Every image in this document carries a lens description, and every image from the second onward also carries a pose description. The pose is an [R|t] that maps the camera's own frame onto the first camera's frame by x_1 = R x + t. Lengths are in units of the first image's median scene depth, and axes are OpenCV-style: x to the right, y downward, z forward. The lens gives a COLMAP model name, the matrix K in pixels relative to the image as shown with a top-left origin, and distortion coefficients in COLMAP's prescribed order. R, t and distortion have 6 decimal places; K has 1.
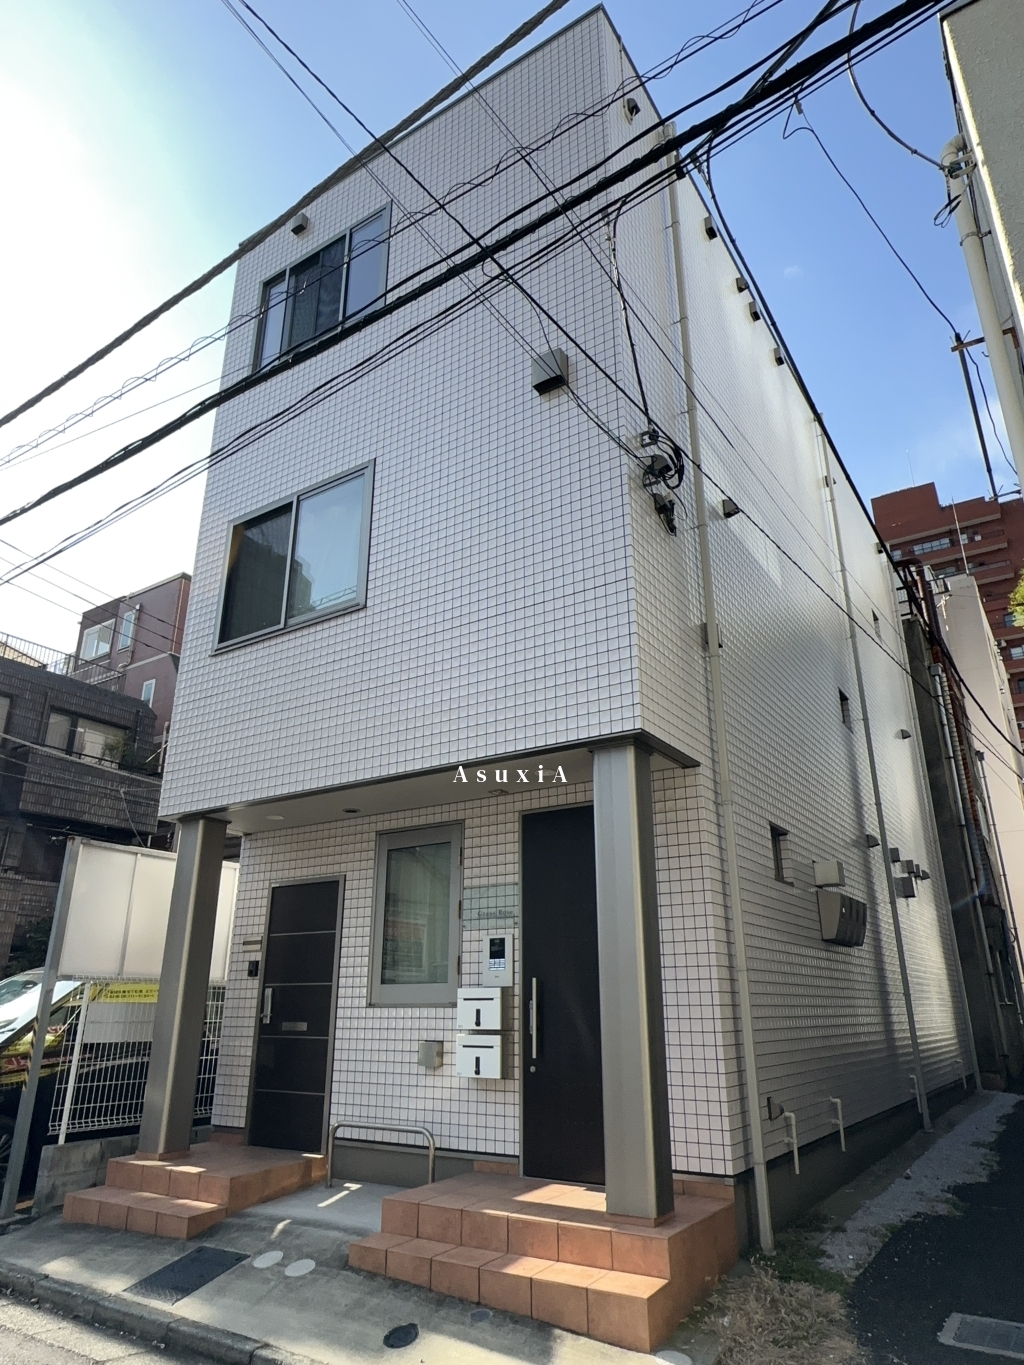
lens RADIAL K [[868.9, 0, 516.4], [0, 868.9, 681.0], [0, 0, 1]] dist [-0.001558, 0.000407]
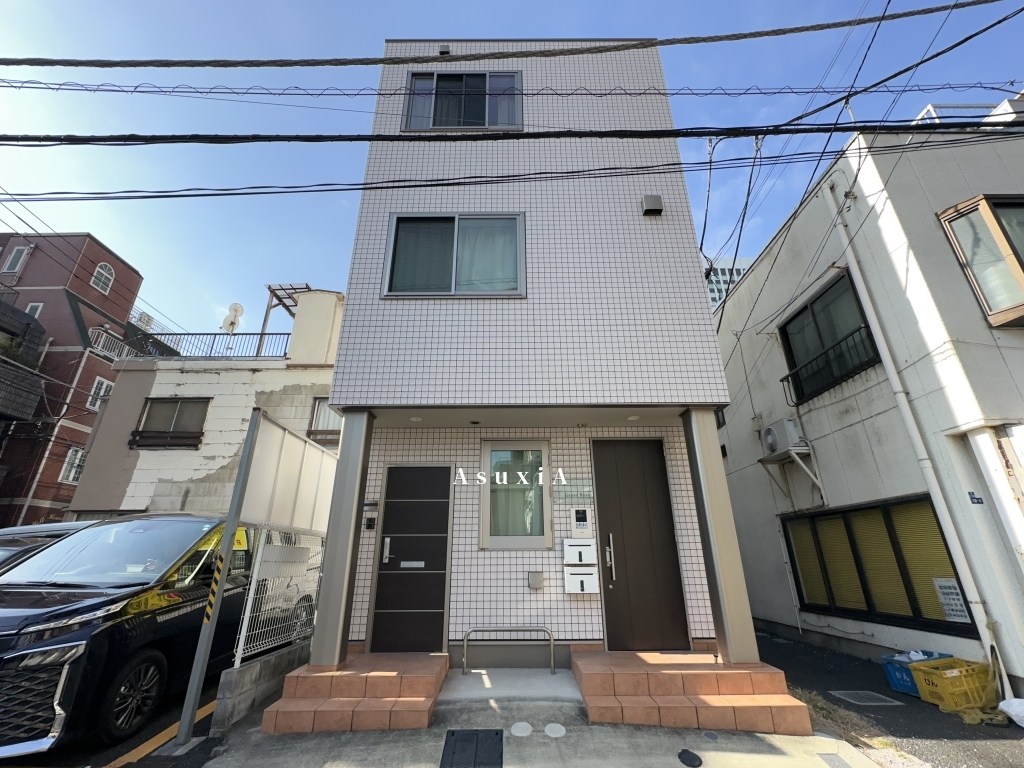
lens RADIAL K [[442.4, 0, 510.3], [0, 442.4, 381.3], [0, 0, 1]] dist [-0.001251, -0.000265]
pose [[0.838549, 0.204309, 0.505067, -0.606148], [-0.189570, 0.978513, -0.081088, 0.143100], [-0.510782, -0.027749, 0.859262, 0.327386]]
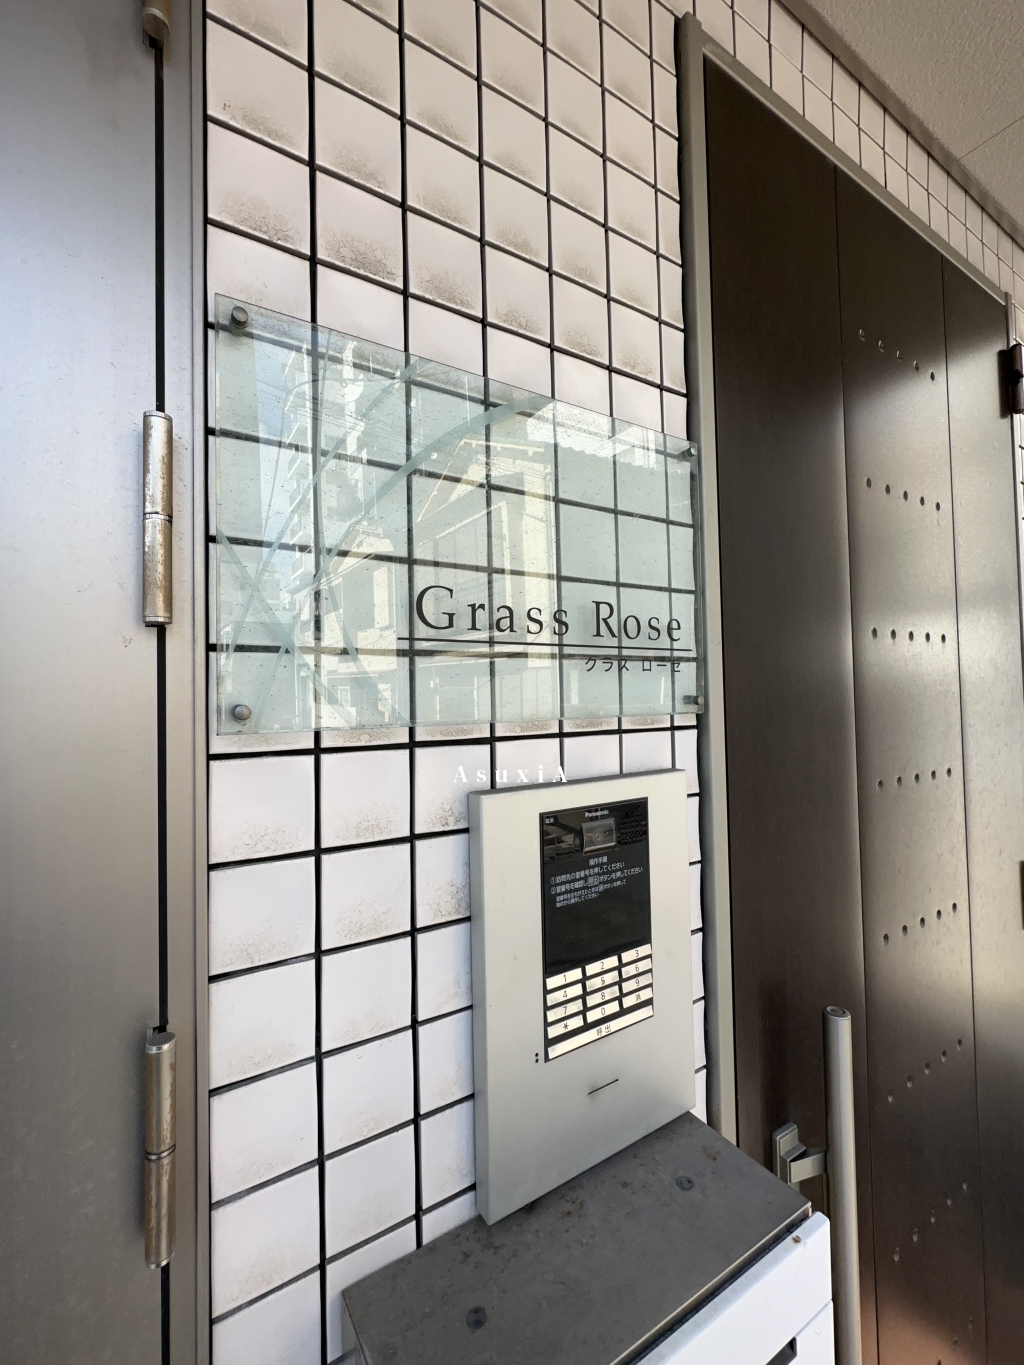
lens RADIAL K [[589.7, 0, 512.0], [0, 589.7, 682.5], [0, 0, 1]] dist [-0.001251, -0.000265]
pose [[0.419227, 0.021210, 0.907634, -0.105754], [-0.301825, 0.946120, 0.117301, 0.264406], [-0.856242, -0.323122, 0.403041, 0.954521]]
